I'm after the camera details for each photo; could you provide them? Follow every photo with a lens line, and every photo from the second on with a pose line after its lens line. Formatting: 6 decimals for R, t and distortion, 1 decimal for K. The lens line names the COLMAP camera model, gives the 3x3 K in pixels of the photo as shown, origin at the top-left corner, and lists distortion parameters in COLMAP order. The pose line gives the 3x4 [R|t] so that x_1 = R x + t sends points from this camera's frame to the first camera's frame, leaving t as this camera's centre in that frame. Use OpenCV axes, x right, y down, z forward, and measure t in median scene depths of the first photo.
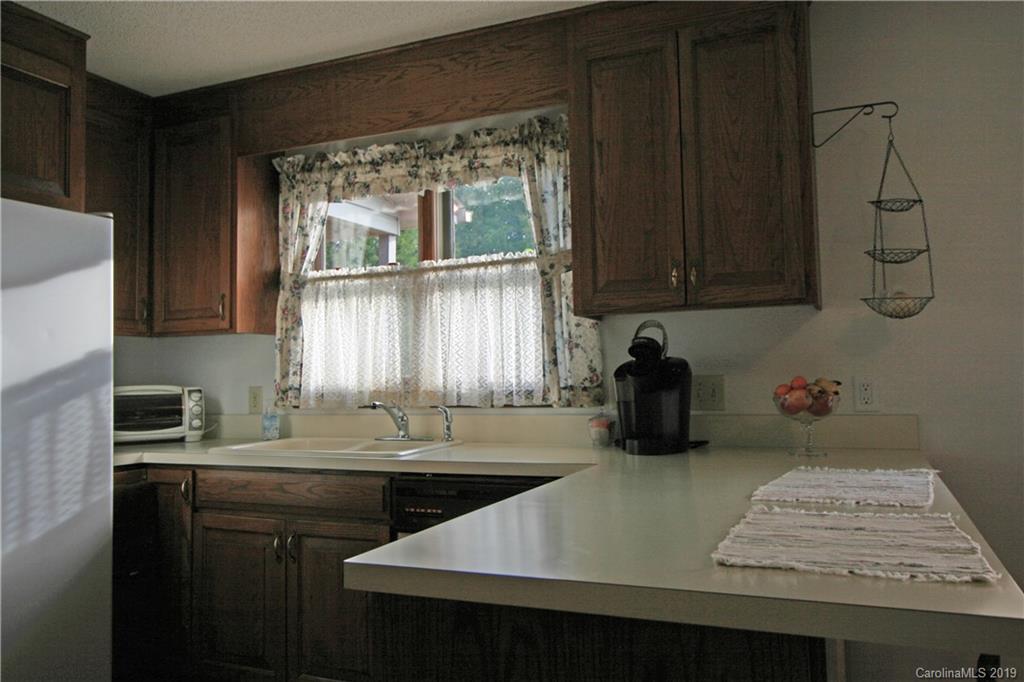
lens RADIAL K [[806.5, 0, 509.3], [0, 806.5, 336.1], [0, 0, 1]] dist [0.016224, -0.002934]
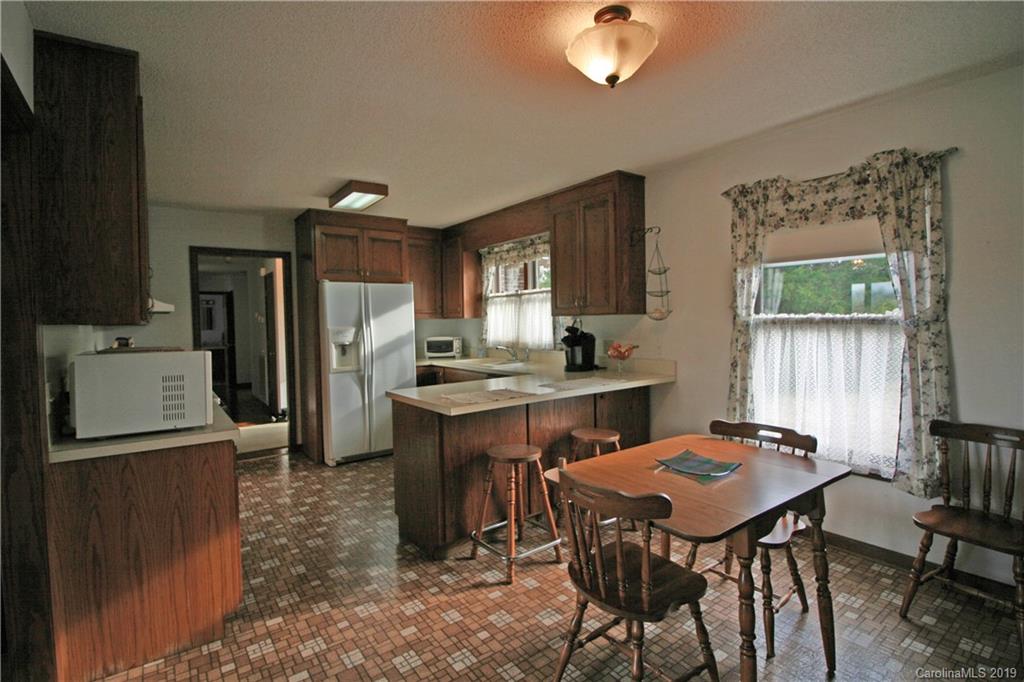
lens RADIAL K [[477.8, 0, 509.5], [0, 477.8, 339.9], [0, 0, 1]] dist [-0.009550, -0.001351]
pose [[0.868164, 0.025598, -0.495617, 0.586073], [0.026923, 0.994769, 0.098539, -0.086661], [0.495547, -0.098891, 0.862933, -0.306651]]
